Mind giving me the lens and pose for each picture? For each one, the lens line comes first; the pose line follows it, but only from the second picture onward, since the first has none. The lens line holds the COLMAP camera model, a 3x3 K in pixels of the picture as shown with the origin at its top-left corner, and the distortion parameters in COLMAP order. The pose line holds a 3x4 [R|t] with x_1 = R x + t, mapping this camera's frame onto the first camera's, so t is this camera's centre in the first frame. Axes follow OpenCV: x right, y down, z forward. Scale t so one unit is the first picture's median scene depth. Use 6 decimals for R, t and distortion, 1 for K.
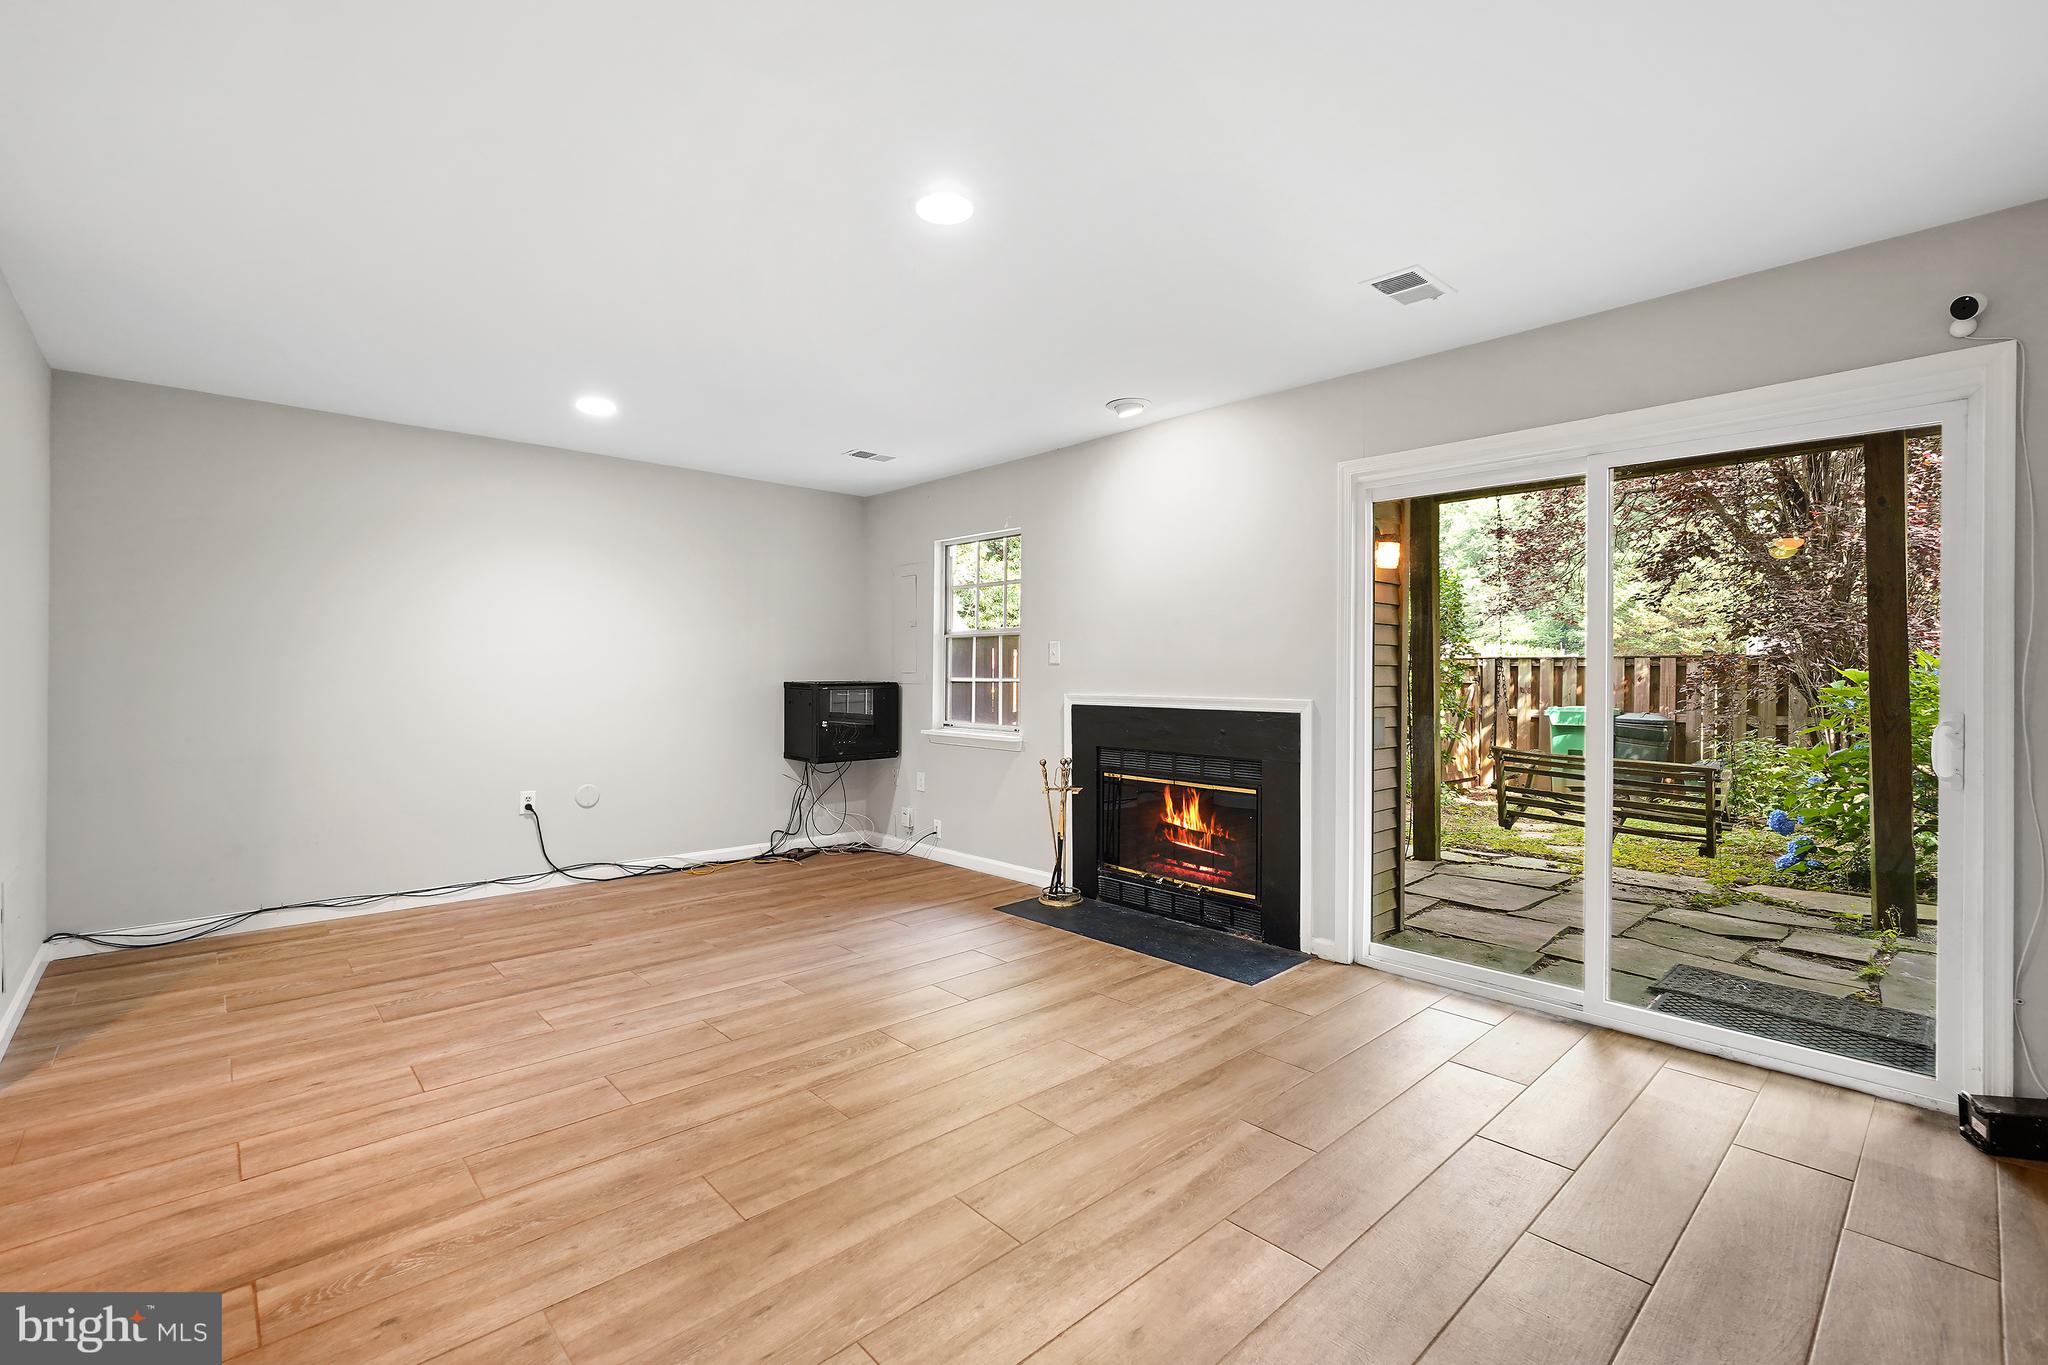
lens RADIAL K [[900.7, 0, 1019.4], [0, 900.7, 616.5], [0, 0, 1]] dist [-0.008628, 0.001474]
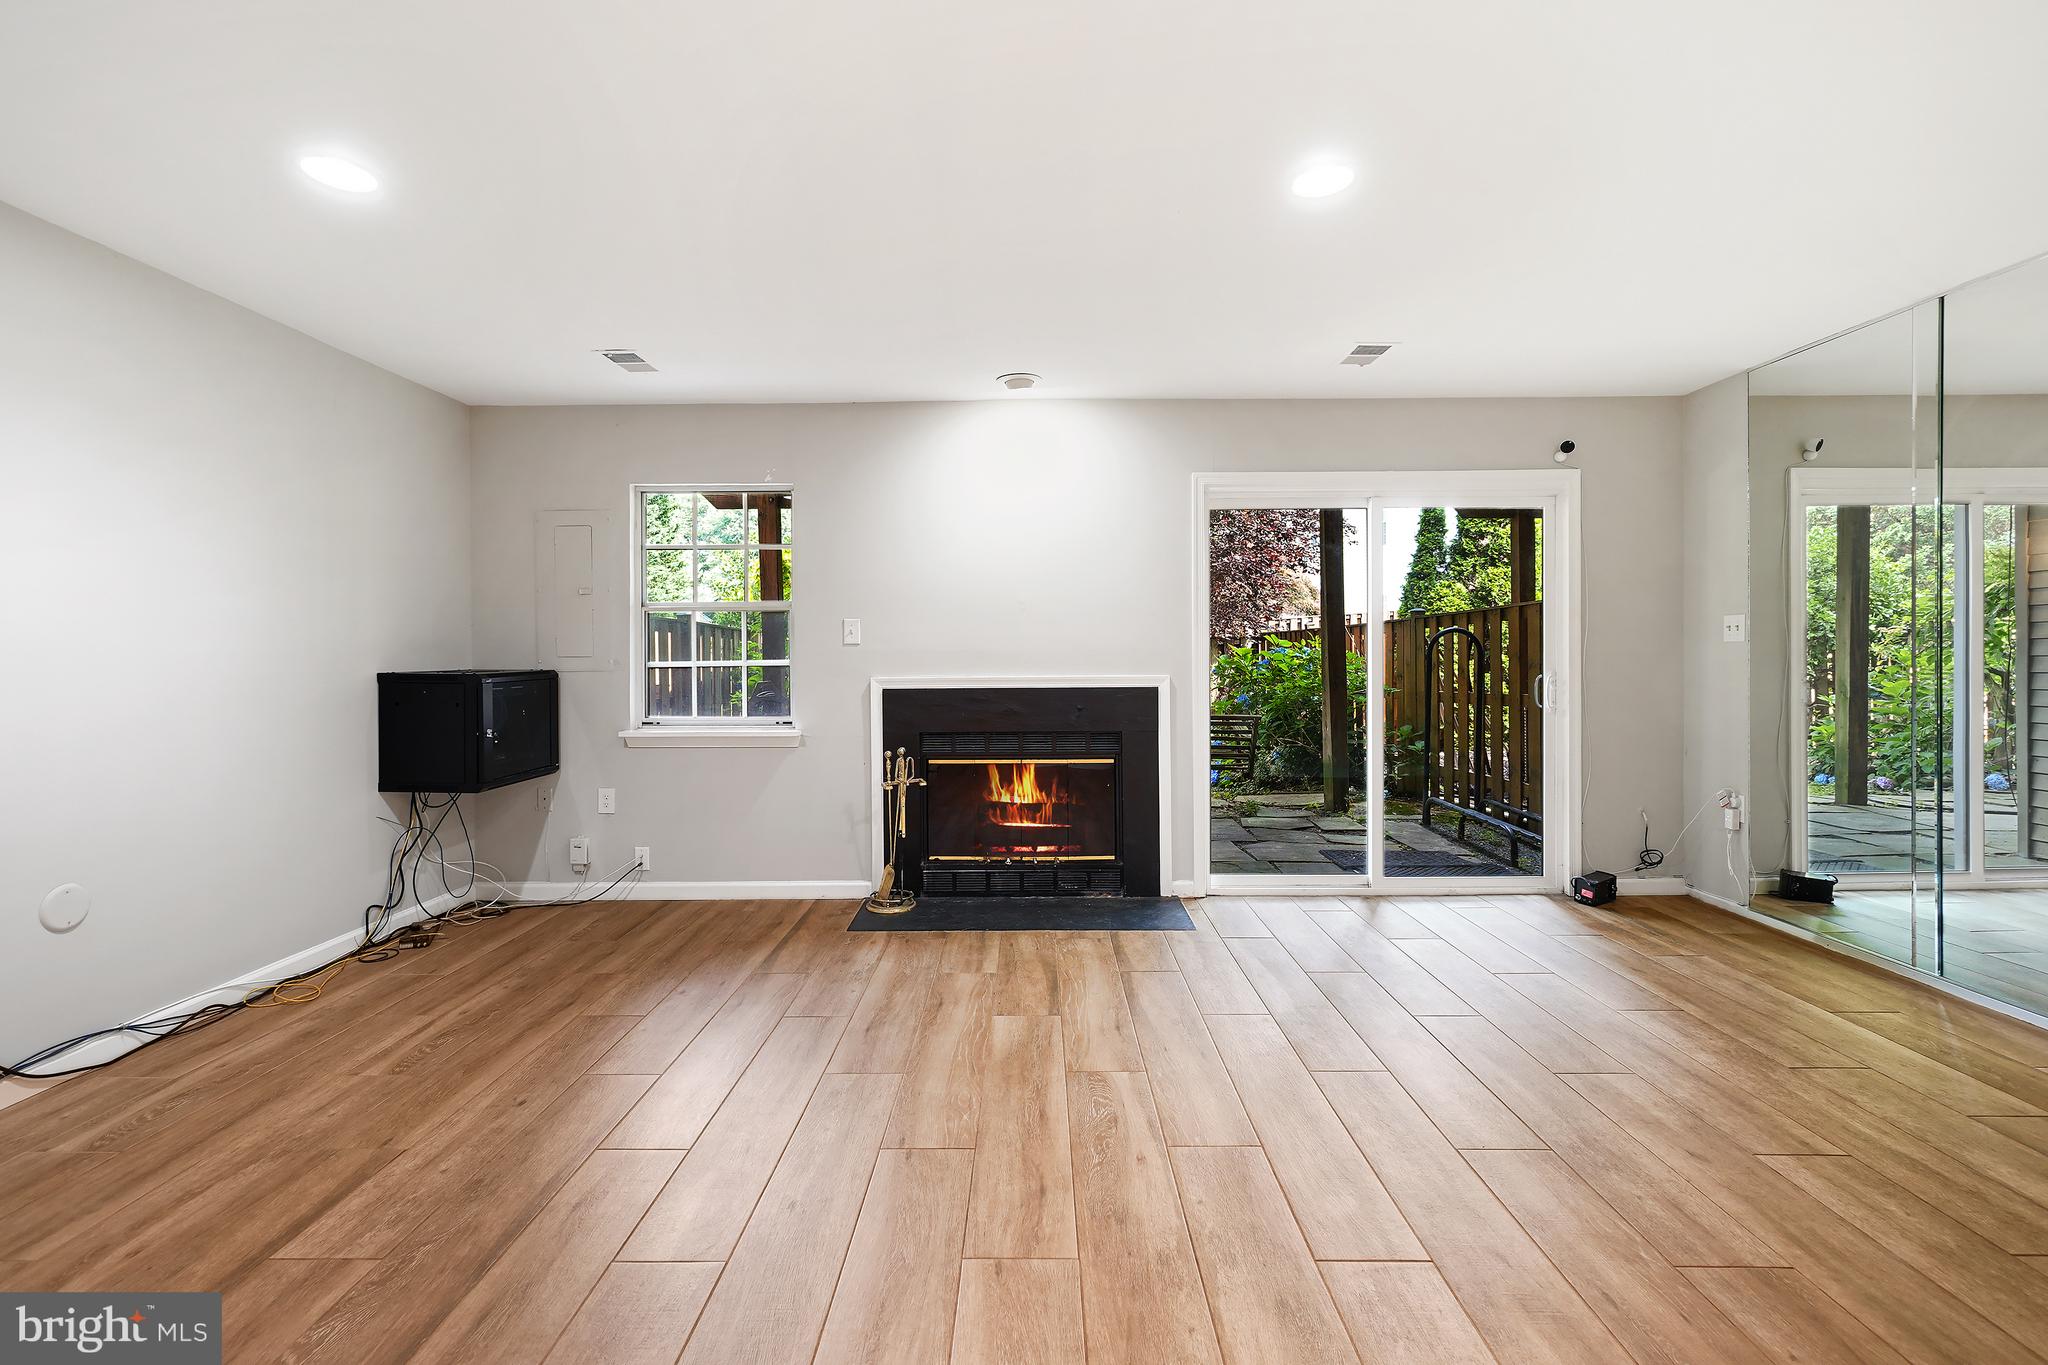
lens RADIAL K [[900.7, 0, 1019.4], [0, 900.7, 616.5], [0, 0, 1]] dist [-0.008628, 0.001474]
pose [[0.679583, 0.020661, 0.733308, -0.572841], [-0.038865, 0.999214, 0.007865, 0.013828], [-0.732569, -0.033845, 0.679851, 0.321221]]
